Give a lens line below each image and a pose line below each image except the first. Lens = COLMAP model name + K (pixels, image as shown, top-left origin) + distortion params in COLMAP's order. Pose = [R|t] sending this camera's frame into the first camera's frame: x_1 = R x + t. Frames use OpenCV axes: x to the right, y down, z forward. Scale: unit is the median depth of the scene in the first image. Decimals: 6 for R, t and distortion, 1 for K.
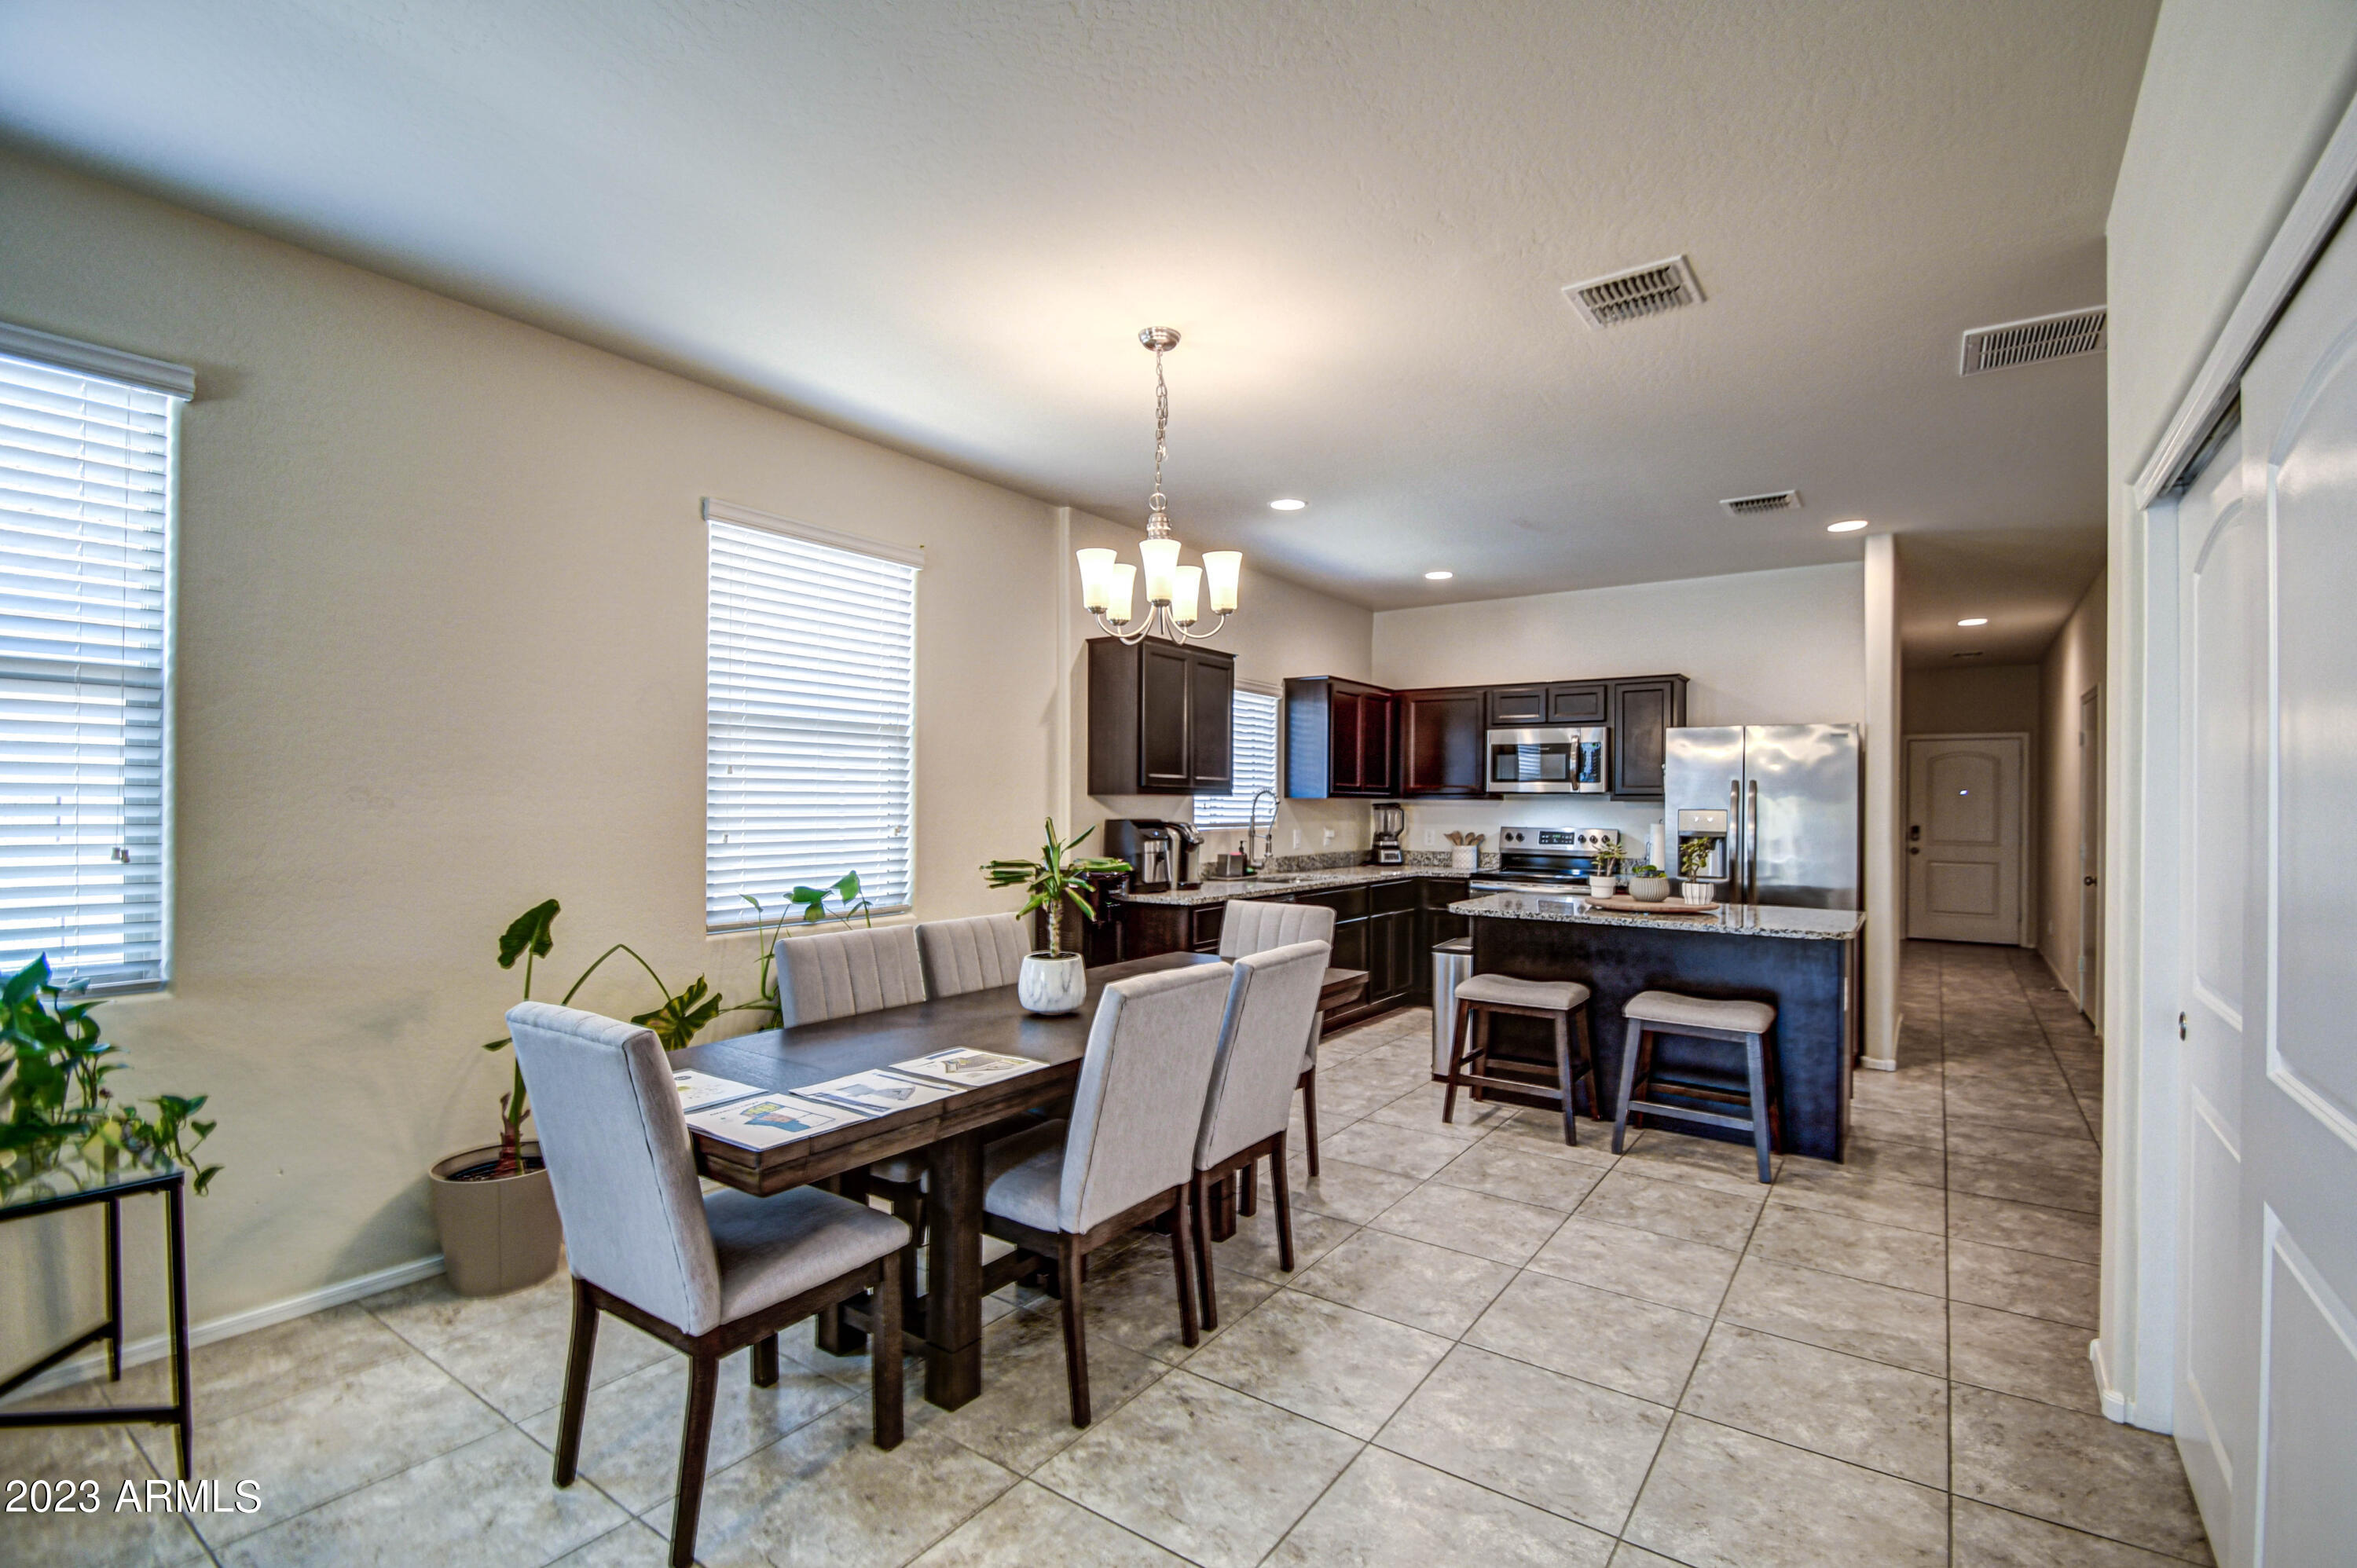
lens RADIAL K [[1065.4, 0, 1187.5], [0, 1065.4, 791.3], [0, 0, 1]] dist [-0.001152, -0.000129]
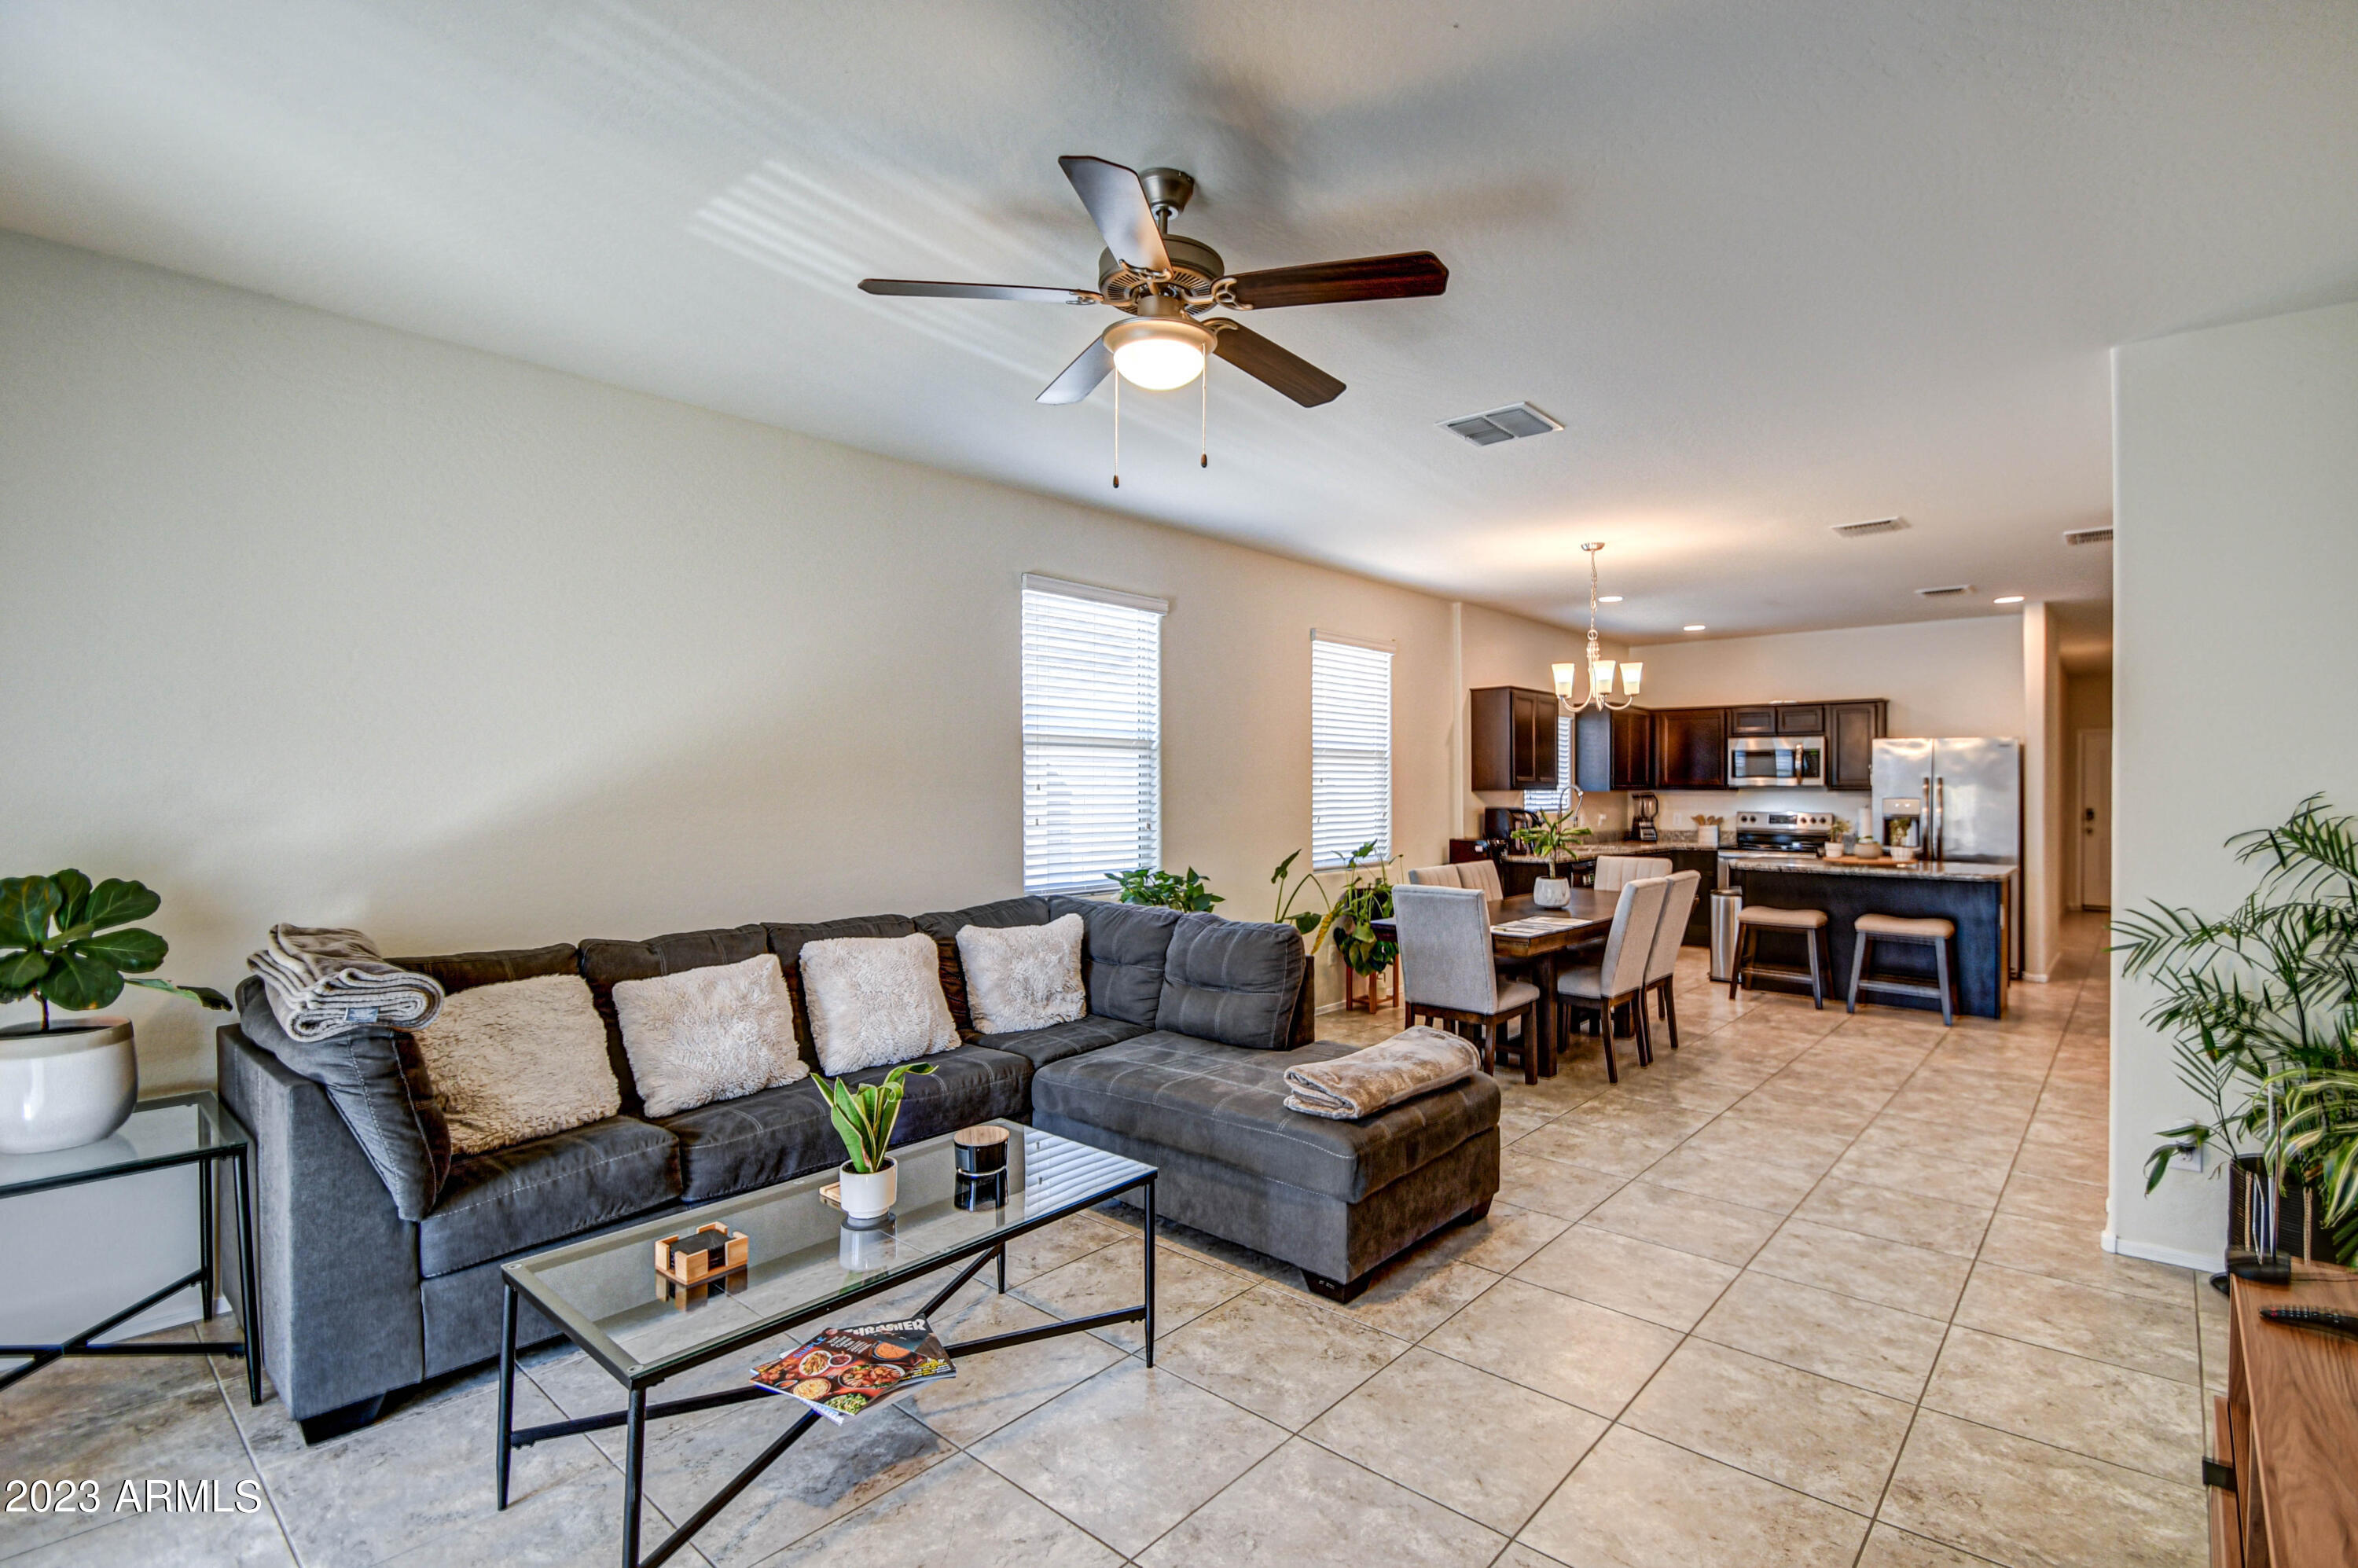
lens RADIAL K [[1105.0, 0, 1179.0], [0, 1105.0, 784.0], [0, 0, 1]] dist [-0.008482, -0.000273]
pose [[0.993146, -0.006215, -0.116718, -0.300952], [0.007052, 0.999952, 0.006761, -0.019000], [0.116670, -0.007538, 0.993142, -0.566953]]
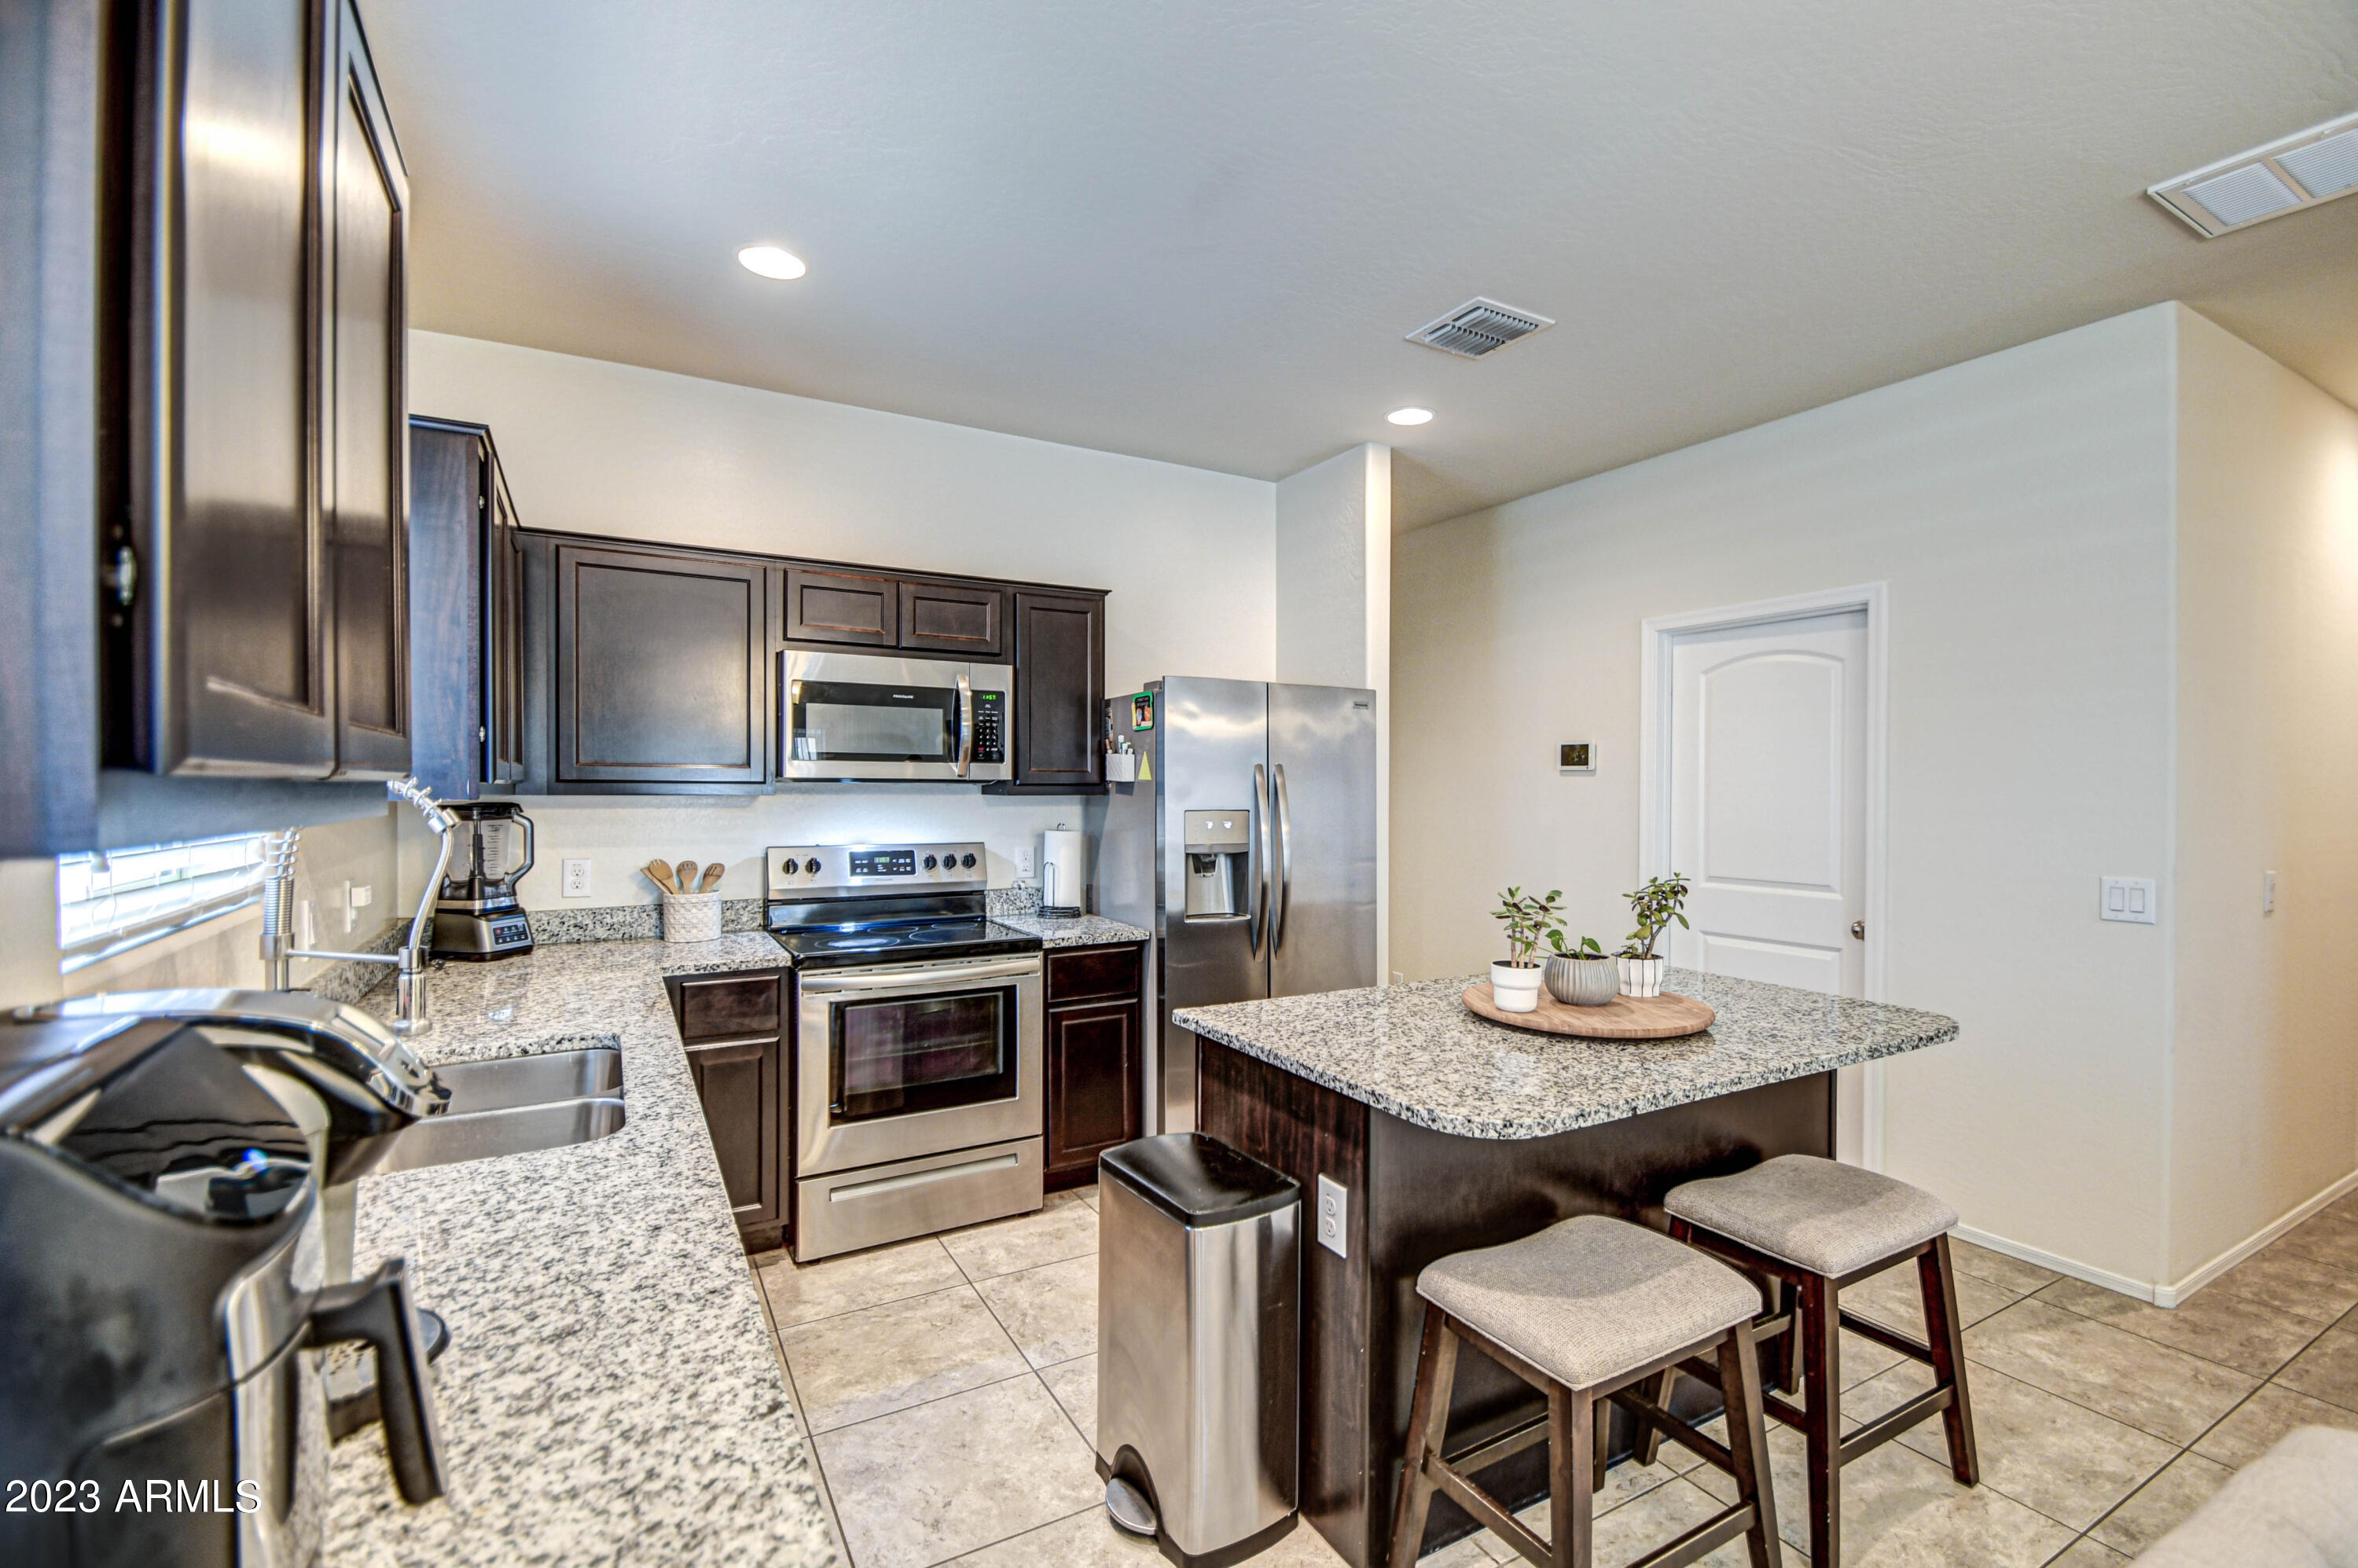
lens RADIAL K [[1063.6, 0, 1226.1], [0, 1063.6, 788.5], [0, 0, 1]] dist [-0.000896, -0.000169]
pose [[0.406274, -0.011499, 0.913679, -0.092600], [-0.010740, 0.999792, 0.017358, -0.006807], [-0.913688, -0.016865, 0.406066, 0.772811]]
